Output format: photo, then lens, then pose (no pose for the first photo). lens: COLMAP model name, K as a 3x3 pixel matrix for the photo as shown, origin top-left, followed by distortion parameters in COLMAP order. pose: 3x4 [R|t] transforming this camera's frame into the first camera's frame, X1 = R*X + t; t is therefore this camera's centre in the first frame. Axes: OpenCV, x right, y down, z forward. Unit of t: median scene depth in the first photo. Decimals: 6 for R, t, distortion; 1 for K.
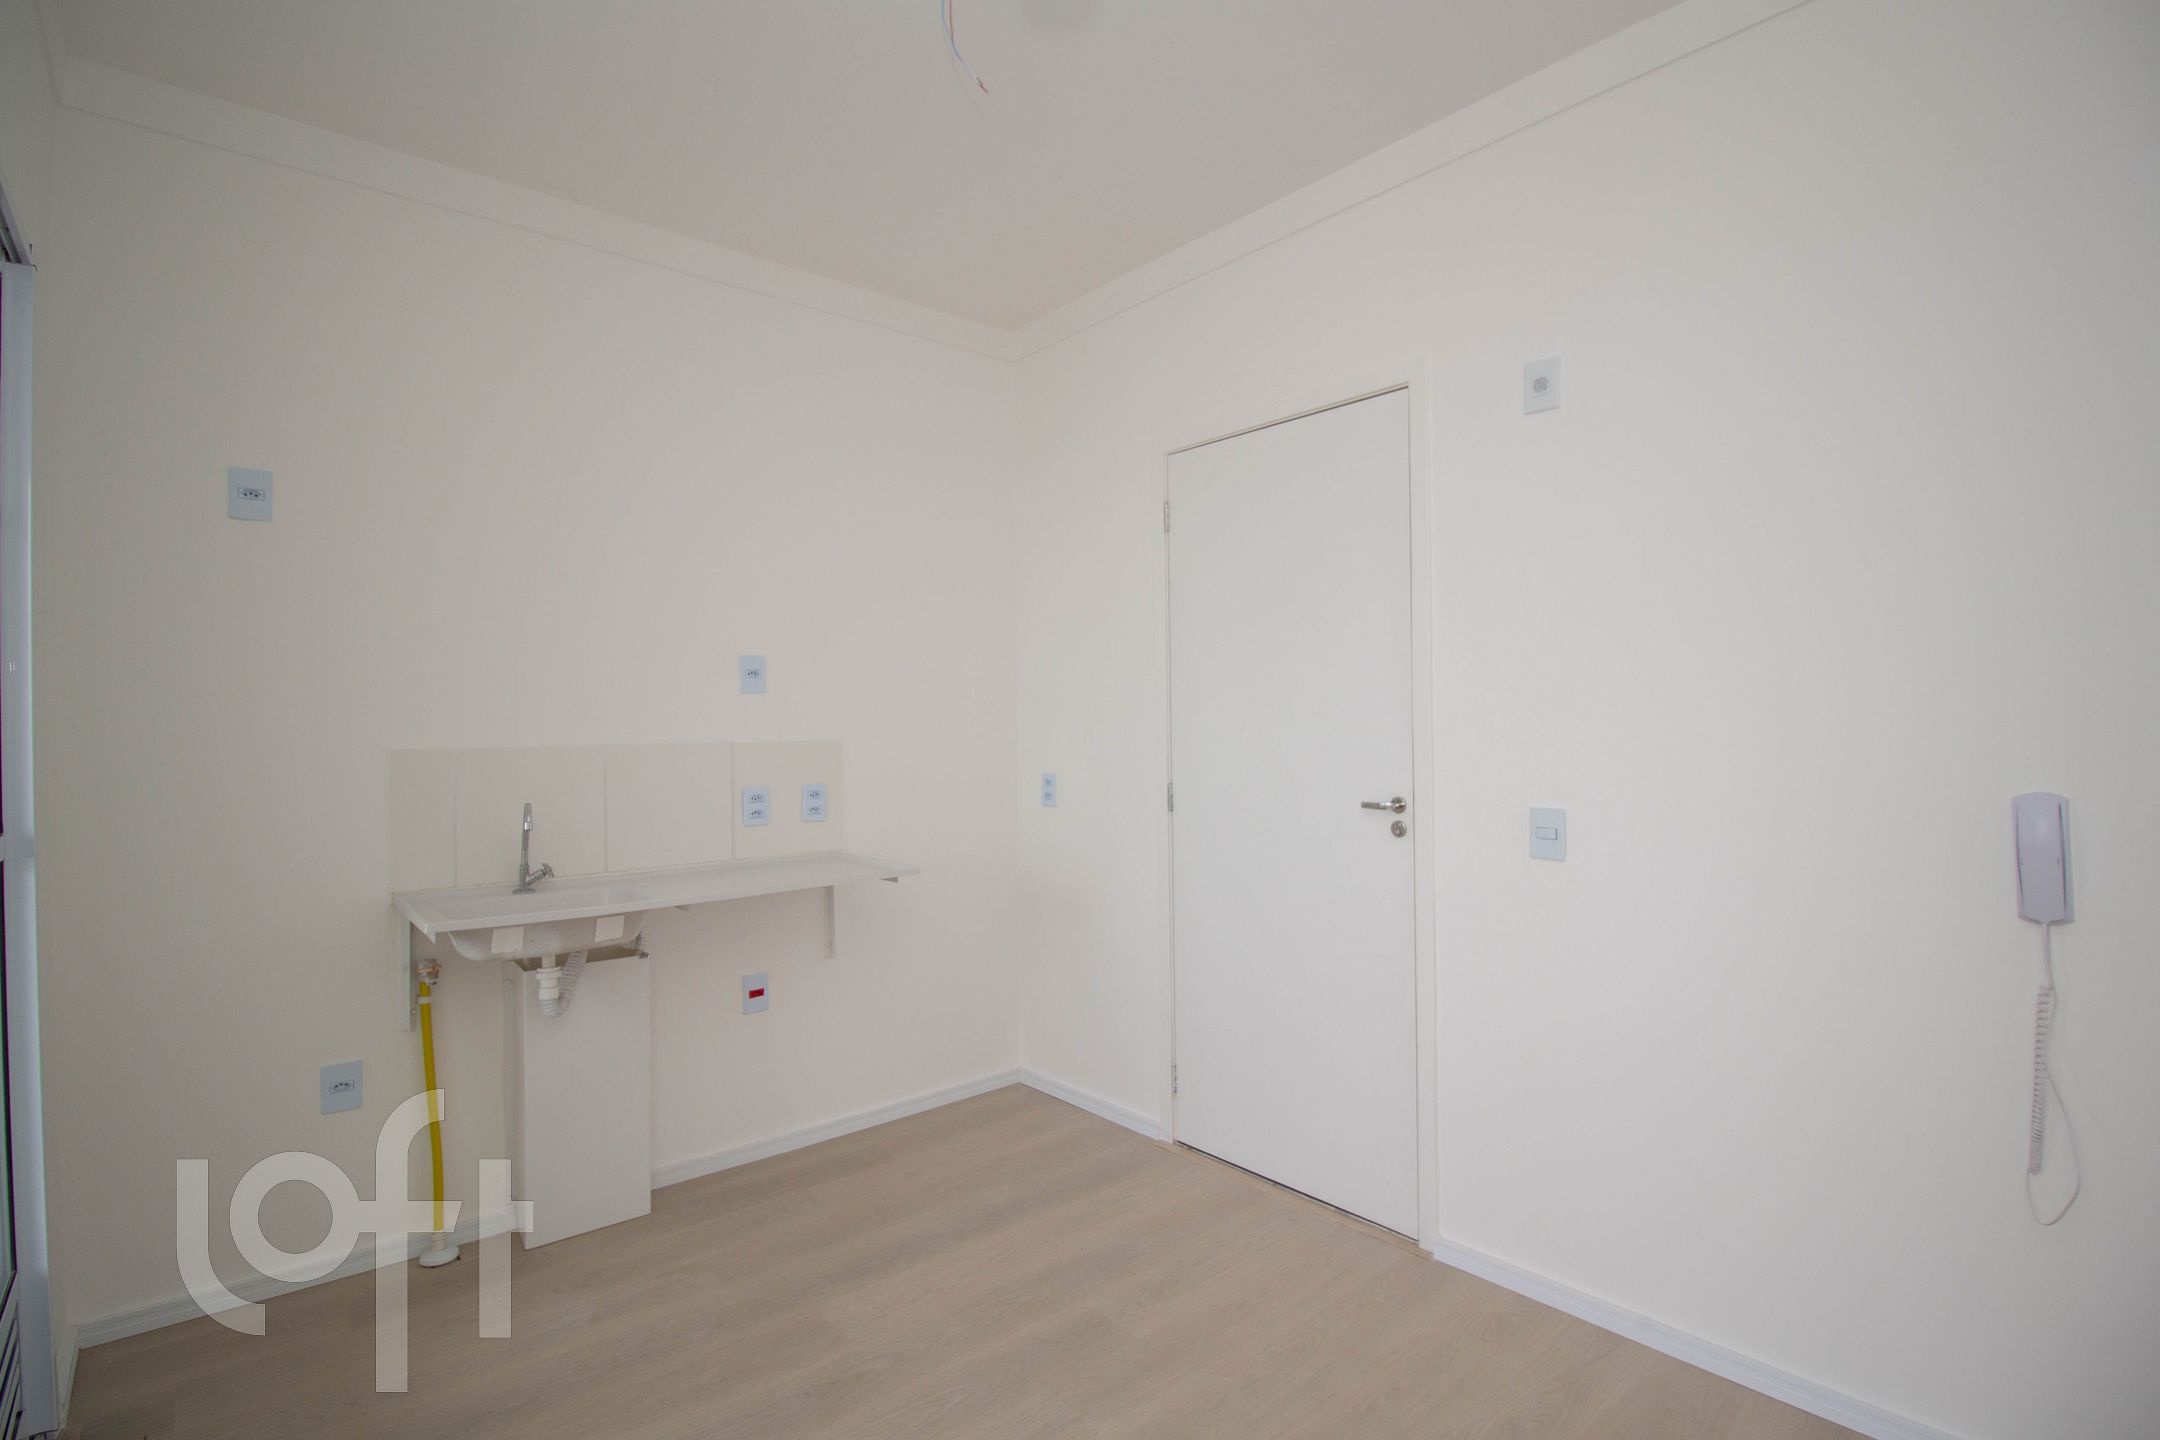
lens RADIAL K [[1014.5, 0, 1082.2], [0, 1014.5, 729.0], [0, 0, 1]] dist [-0.010060, -0.008730]
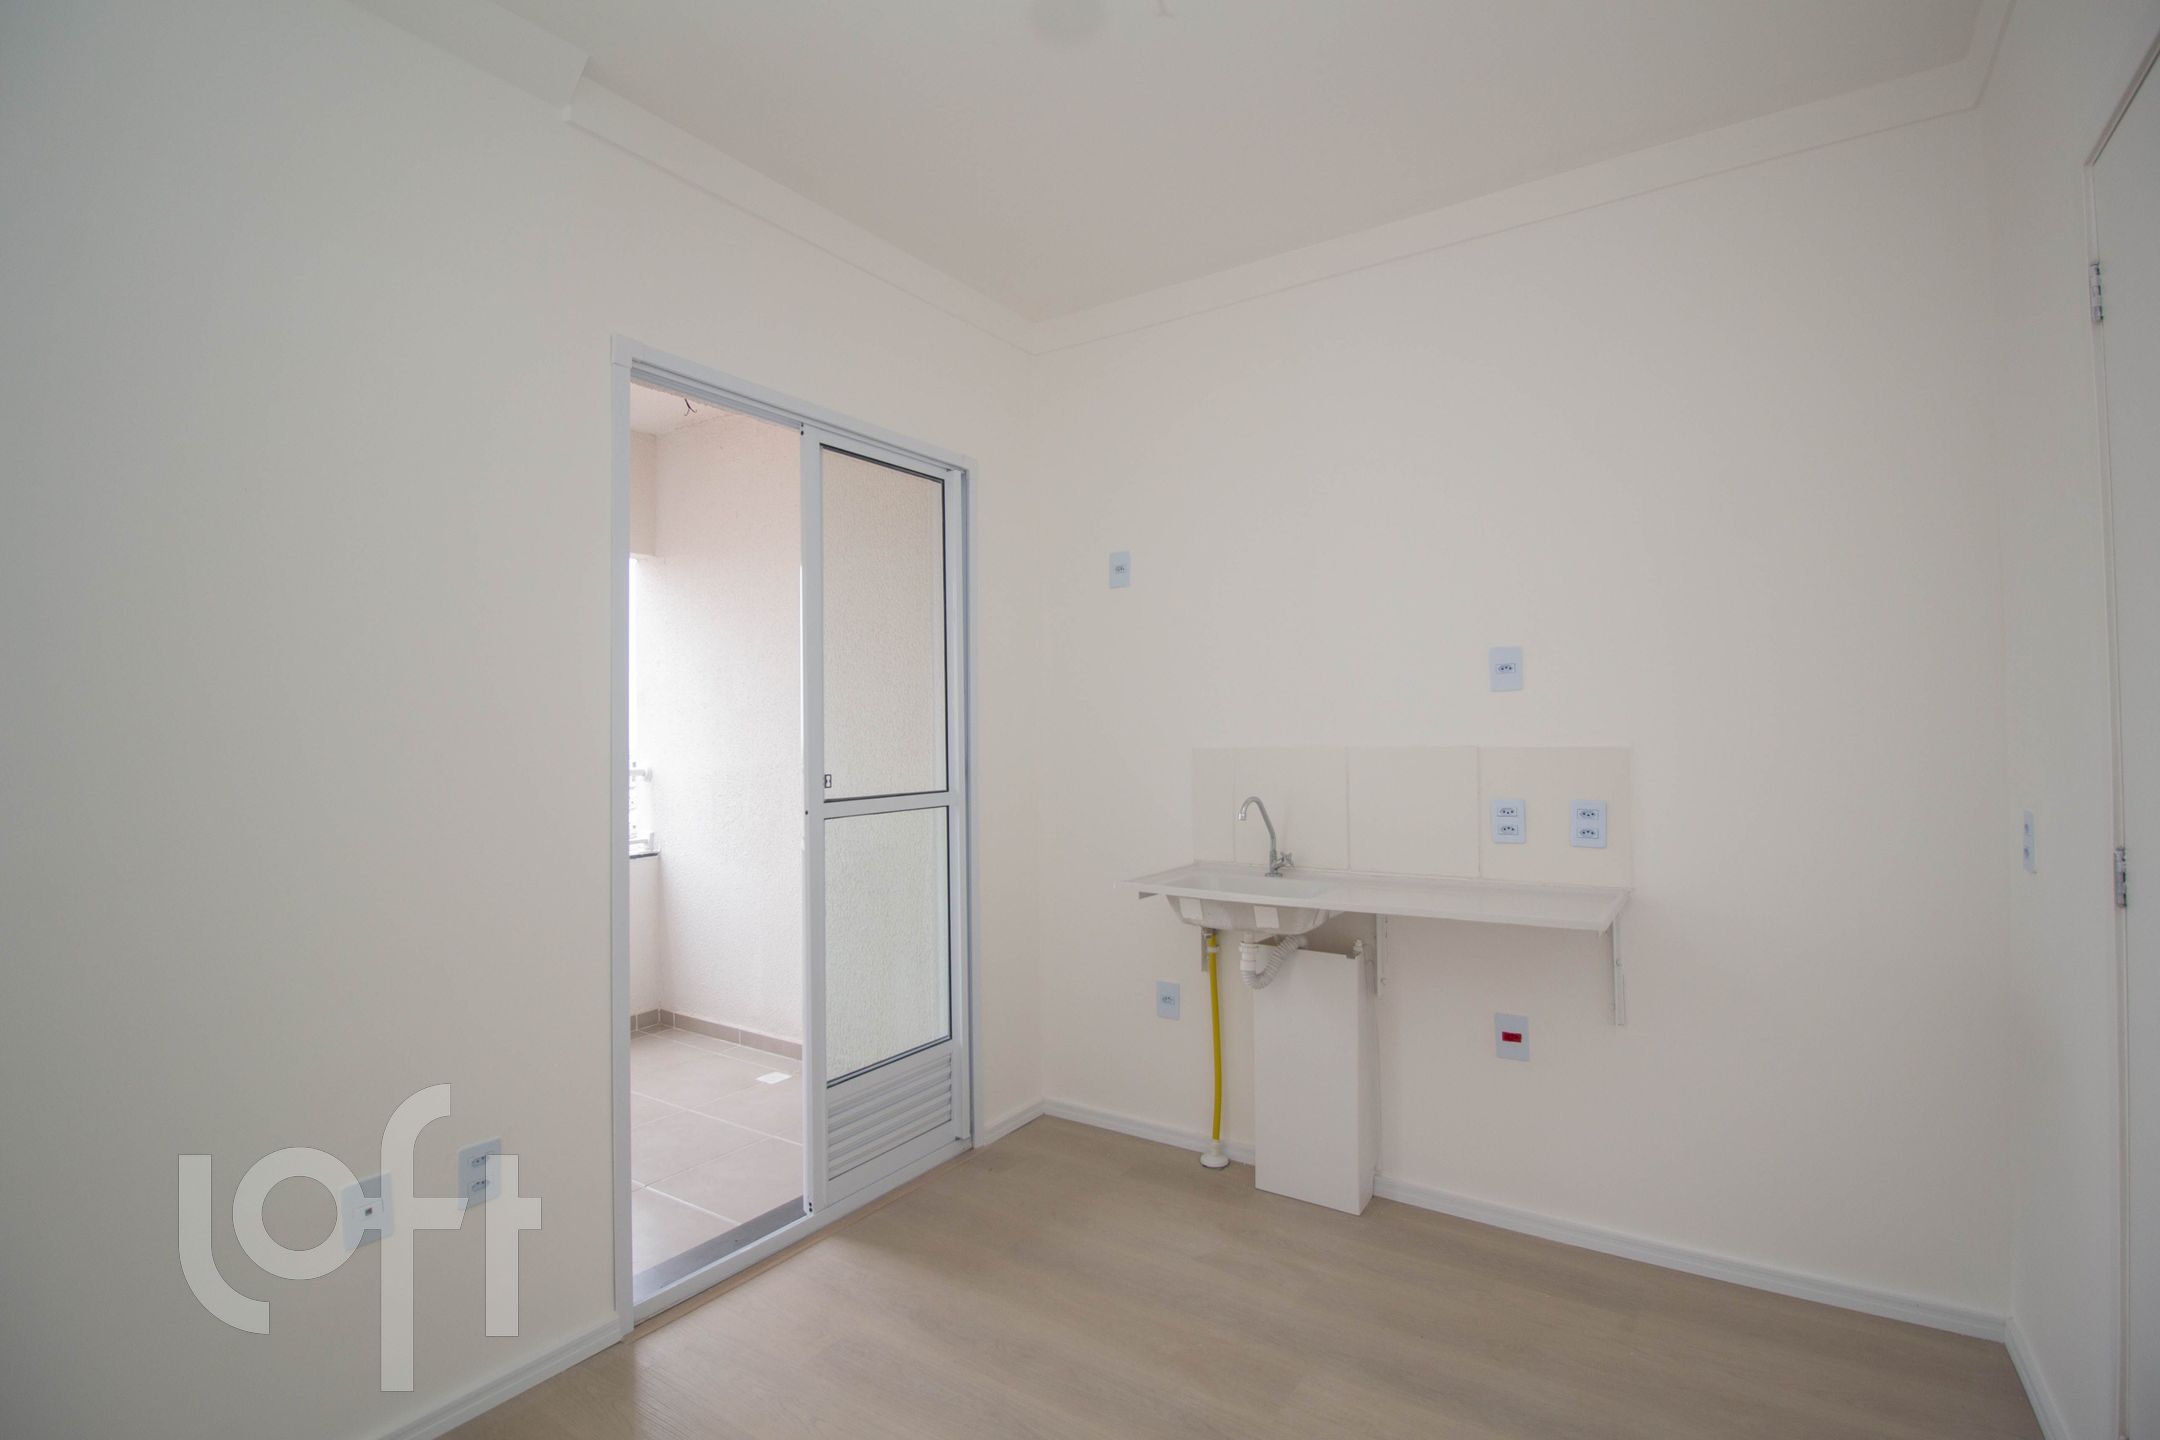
lens RADIAL K [[1014.5, 0, 1072.5], [0, 1014.5, 720.5], [0, 0, 1]] dist [-0.010060, -0.008730]
pose [[0.264817, -0.007548, -0.964269, 0.468755], [0.002345, 0.999971, -0.007183, -0.005155], [0.964296, -0.000359, 0.264827, 0.462524]]
